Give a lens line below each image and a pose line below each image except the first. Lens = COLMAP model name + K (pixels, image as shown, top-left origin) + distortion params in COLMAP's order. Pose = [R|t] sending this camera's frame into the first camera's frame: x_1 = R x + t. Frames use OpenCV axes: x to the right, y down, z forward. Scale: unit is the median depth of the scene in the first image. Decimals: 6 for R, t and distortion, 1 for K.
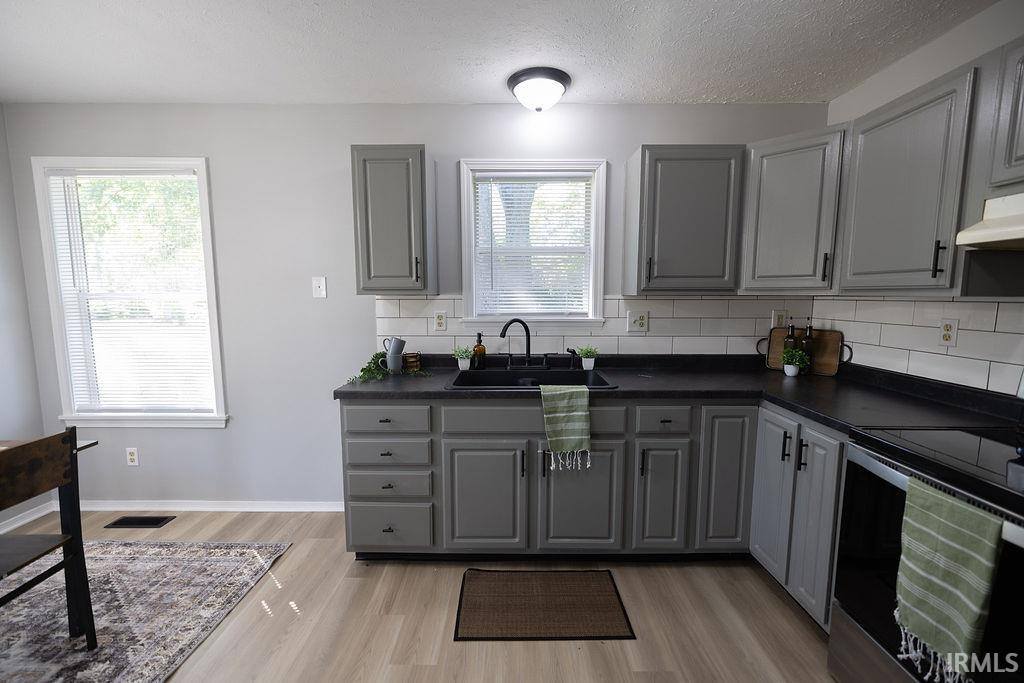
lens RADIAL K [[435.2, 0, 512.0], [0, 435.2, 342.3], [0, 0, 1]] dist [0.001420, 0.000449]
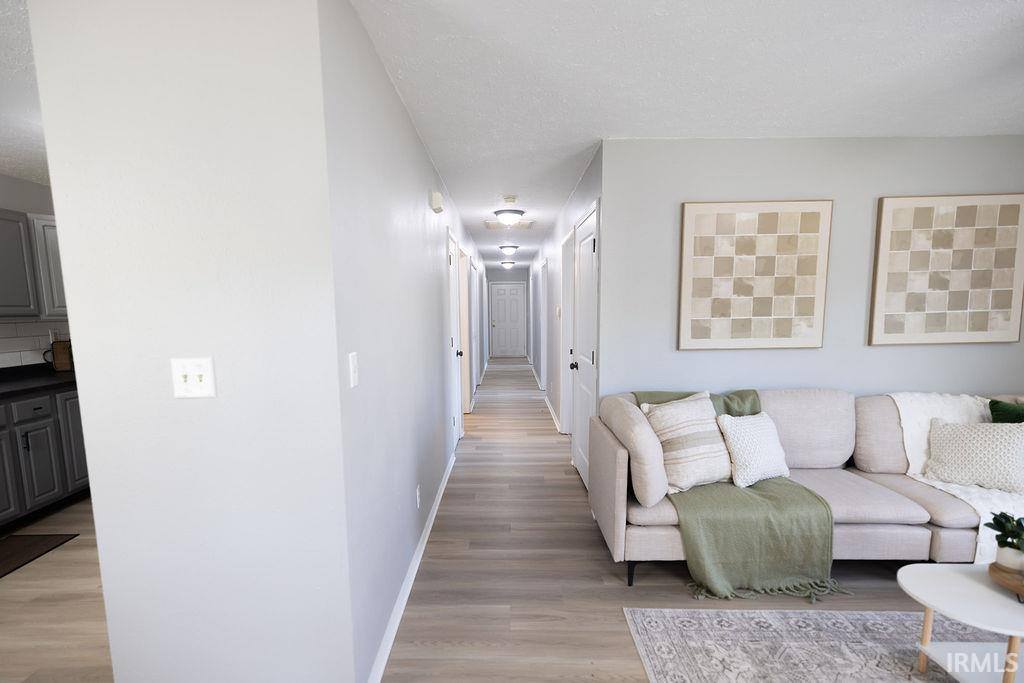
lens RADIAL K [[481.7, 0, 509.7], [0, 481.7, 371.6], [0, 0, 1]] dist [0.001754, 0.000531]
pose [[-0.007558, -0.131573, 0.991278, -1.197470], [0.116794, 0.984405, 0.131551, 0.033903], [-0.993127, 0.116770, 0.007927, -0.559071]]
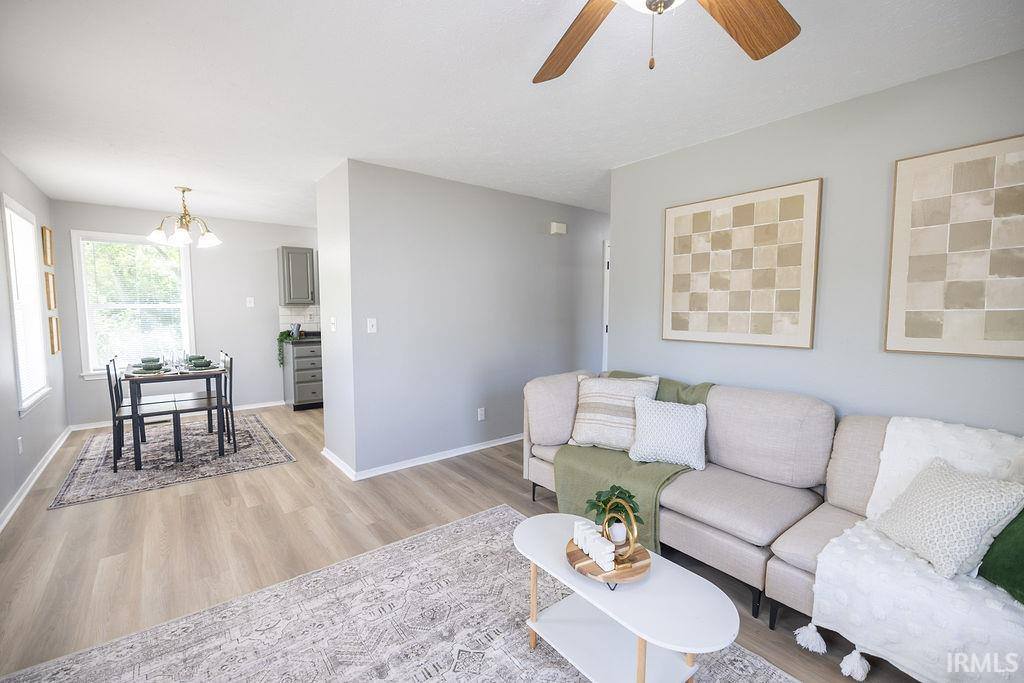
lens RADIAL K [[435.2, 0, 509.0], [0, 435.2, 343.0], [0, 0, 1]] dist [0.001420, 0.000449]
pose [[0.772197, -0.051032, 0.633331, -1.065212], [0.064900, 0.997891, 0.001276, 0.202699], [-0.632060, 0.040118, 0.773880, -1.912115]]
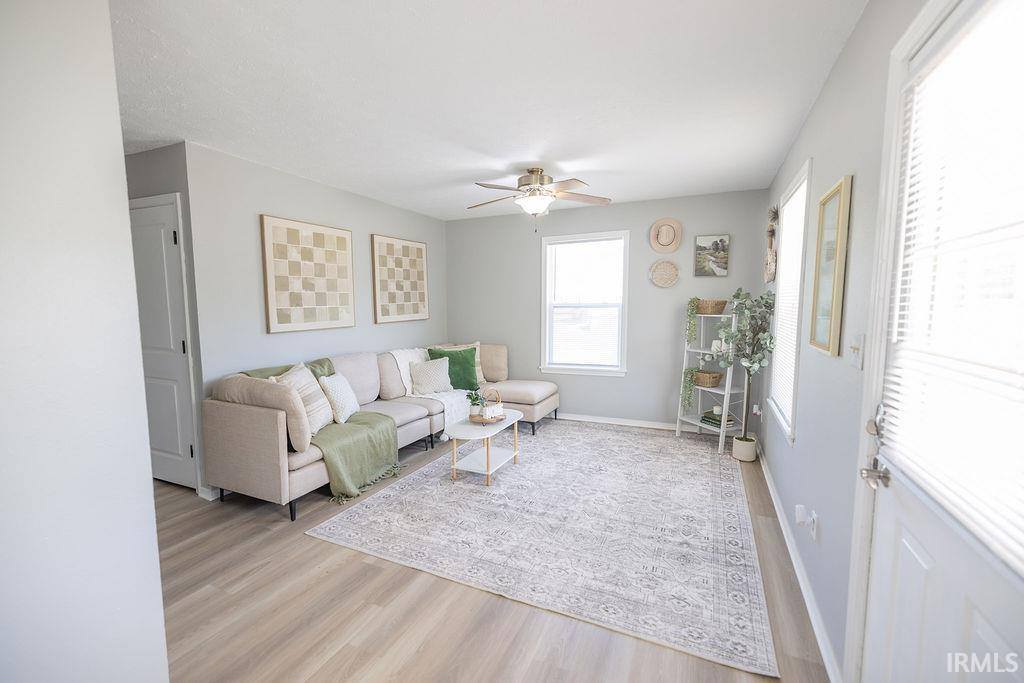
lens RADIAL K [[435.2, 0, 505.9], [0, 435.2, 345.0], [0, 0, 1]] dist [0.001420, 0.000449]
pose [[-0.913360, -0.040344, 0.405150, -1.204222], [0.044566, 0.979194, 0.197974, -0.019202], [-0.404708, 0.198877, -0.892558, 0.050992]]
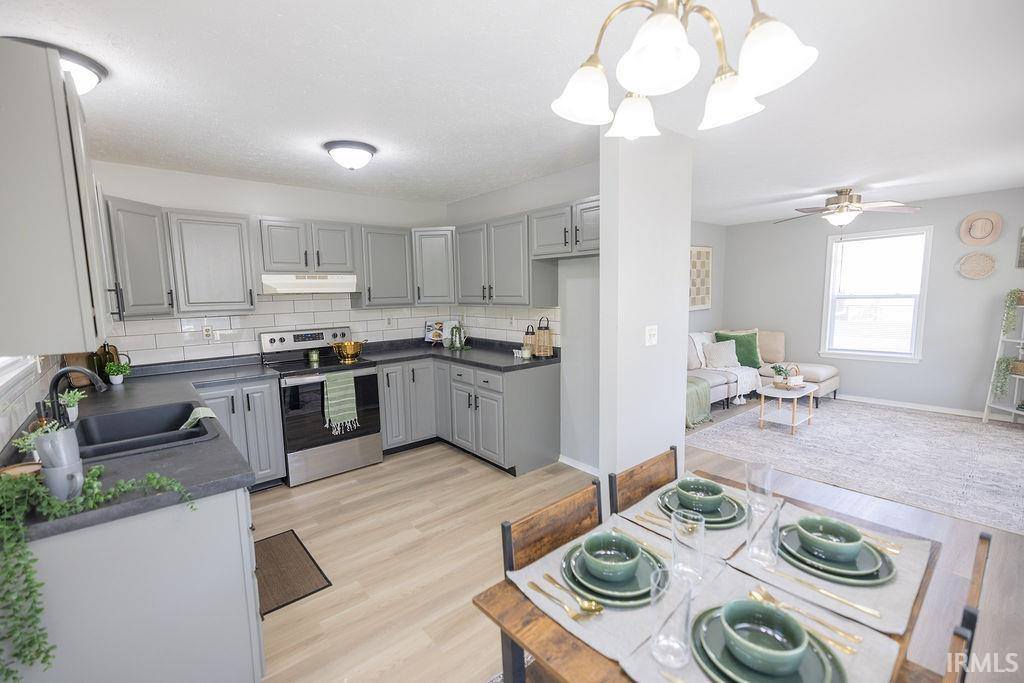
lens RADIAL K [[435.2, 0, 512.2], [0, 435.2, 344.2], [0, 0, 1]] dist [0.001420, 0.000449]
pose [[-0.651938, -0.082184, 0.753805, -1.199601], [0.099322, 0.976289, 0.192341, -0.187986], [-0.751739, 0.200264, -0.628317, 1.067433]]
